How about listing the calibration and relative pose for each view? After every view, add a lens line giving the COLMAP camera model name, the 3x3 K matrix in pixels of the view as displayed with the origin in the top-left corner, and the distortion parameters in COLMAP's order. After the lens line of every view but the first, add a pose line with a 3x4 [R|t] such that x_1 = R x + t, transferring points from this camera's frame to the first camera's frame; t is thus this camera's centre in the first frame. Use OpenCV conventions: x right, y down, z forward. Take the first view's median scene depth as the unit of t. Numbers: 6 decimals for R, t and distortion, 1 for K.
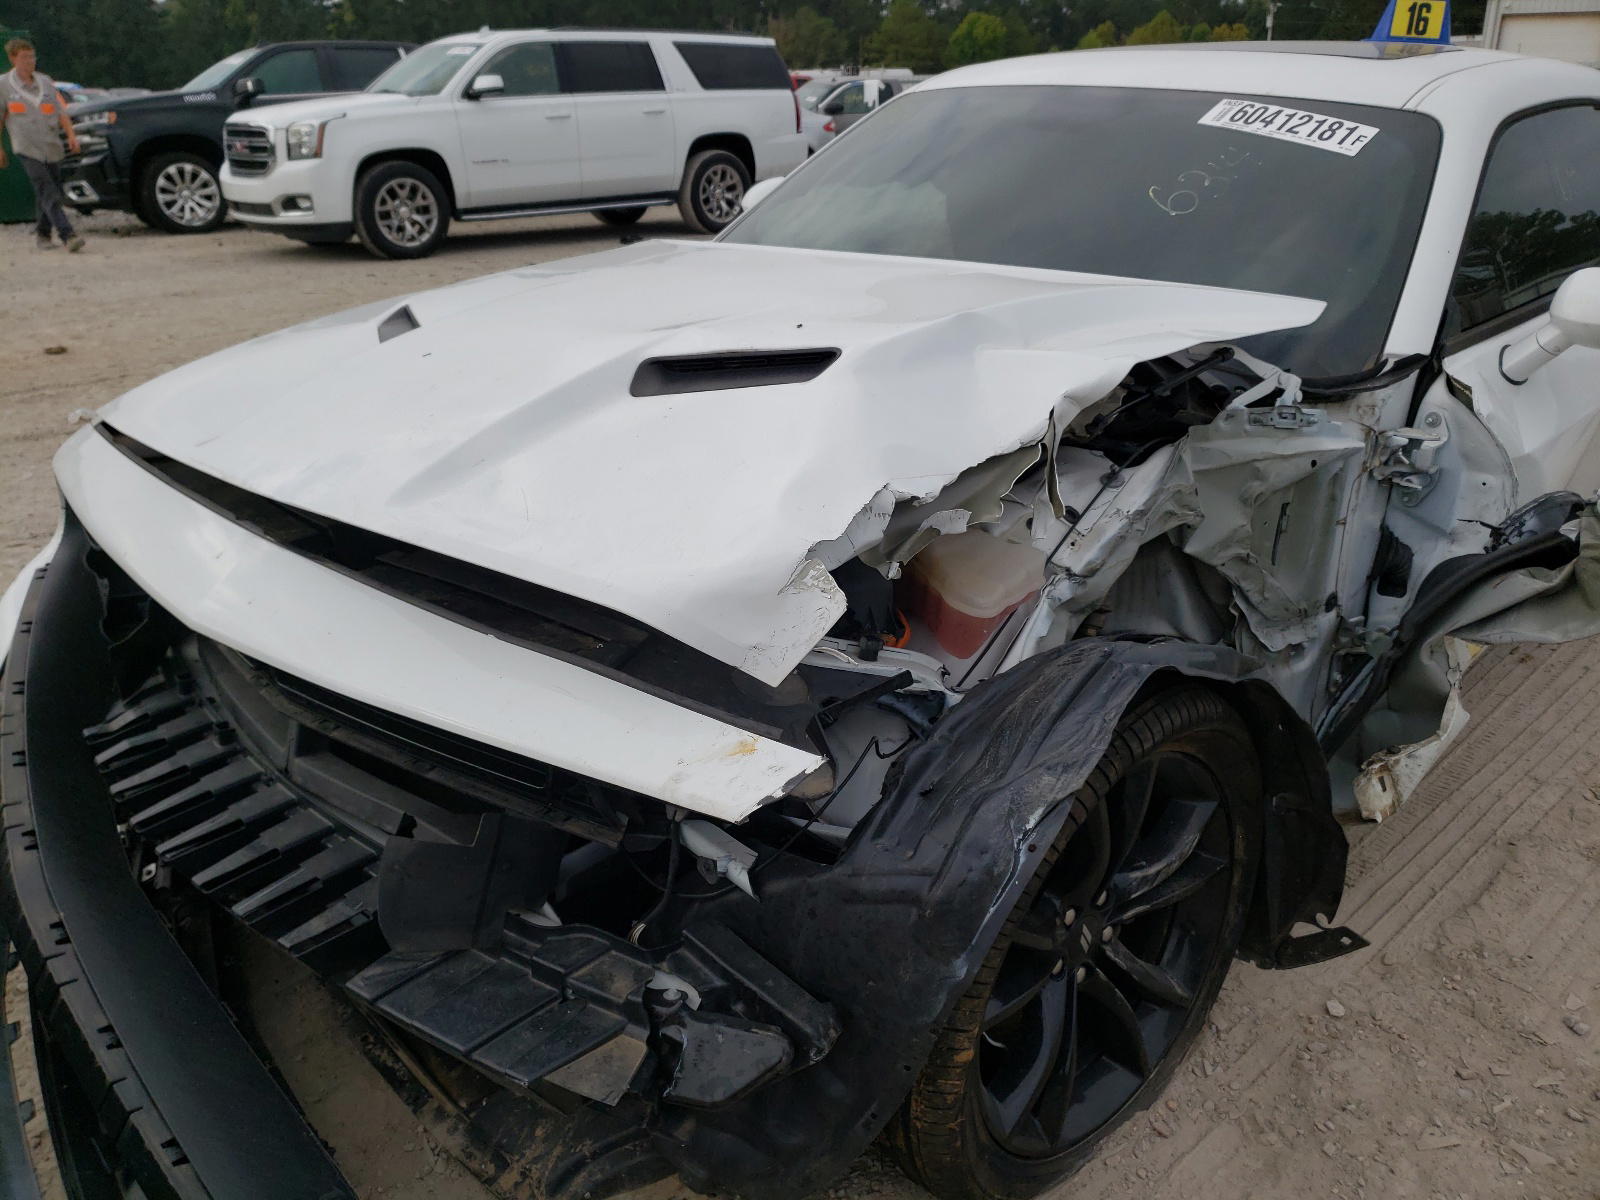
lens RADIAL K [[1172.2, 0, 794.9], [0, 1172.2, 574.1], [0, 0, 1]] dist [-0.051877, 0.087917]
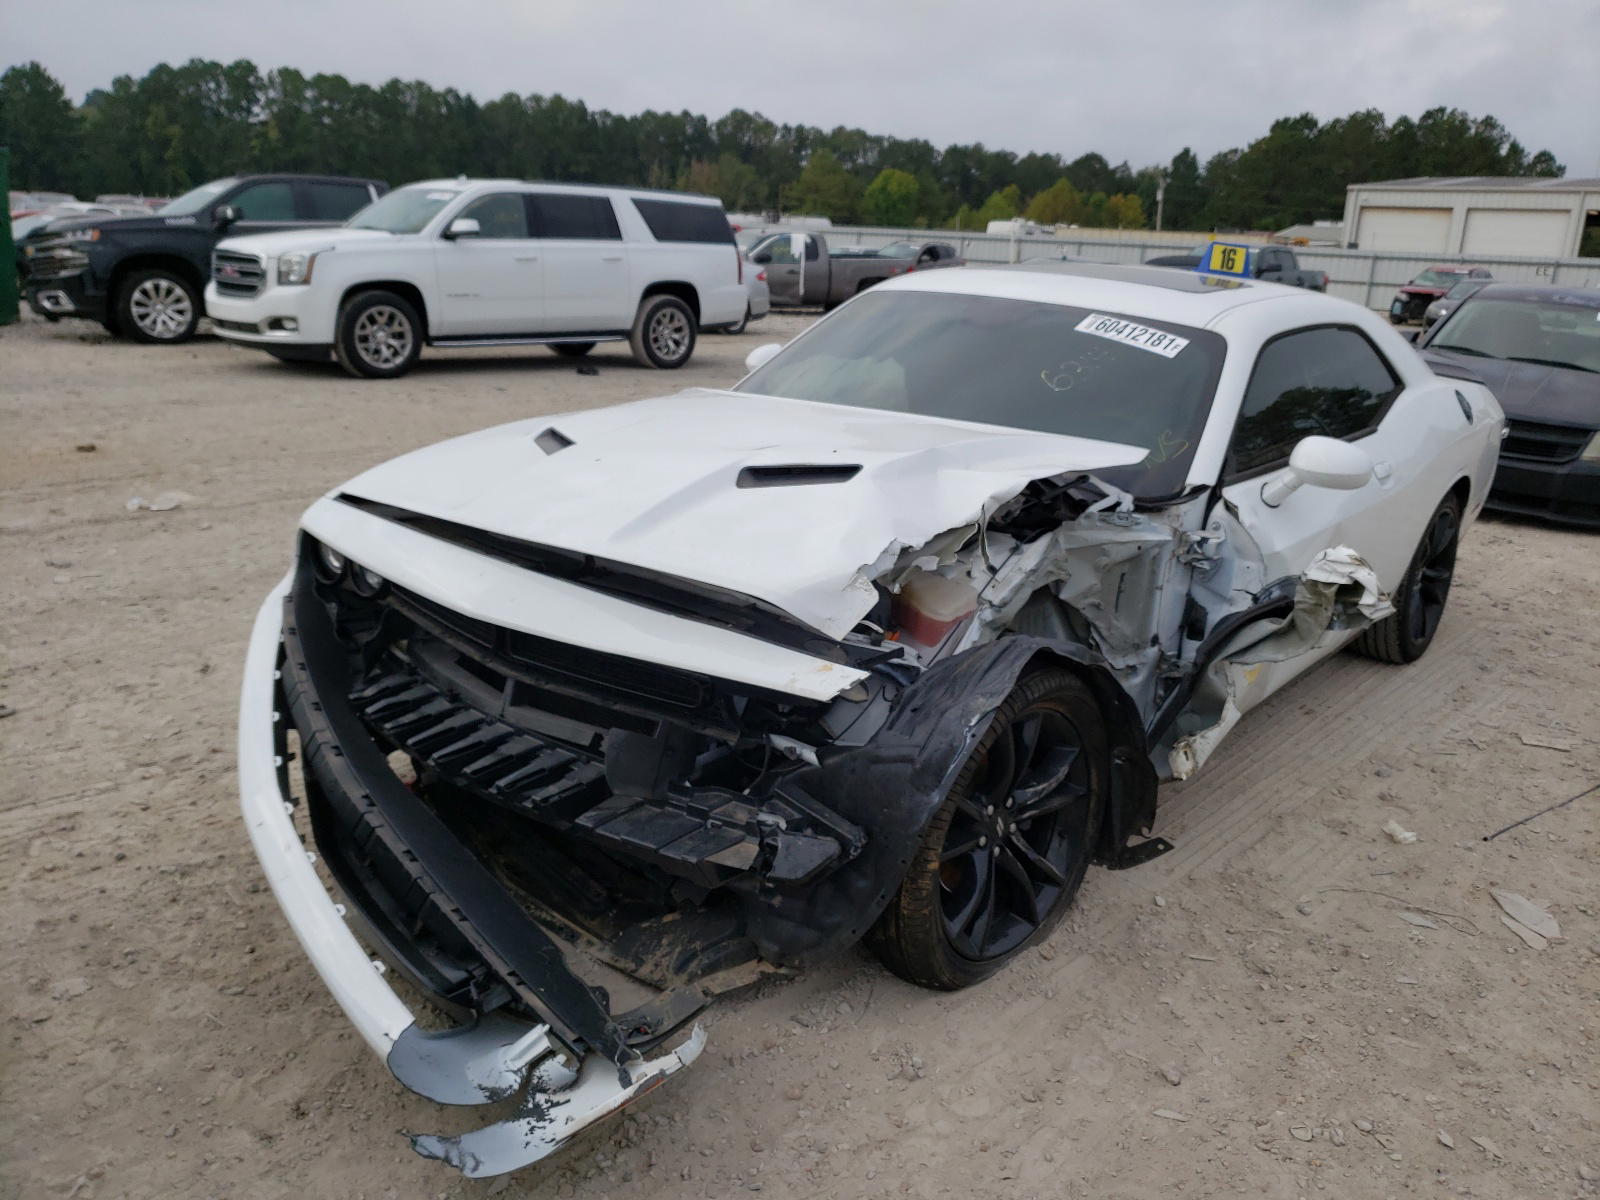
lens RADIAL K [[1216.8, 0, 800.0], [0, 1216.8, 600.0], [0, 0, 1]] dist [0.003926, 0.001361]
pose [[0.995474, 0.030245, 0.090096, -0.164658], [-0.021685, 0.995287, -0.094519, 0.139069], [-0.092530, 0.092138, 0.991438, -0.593474]]
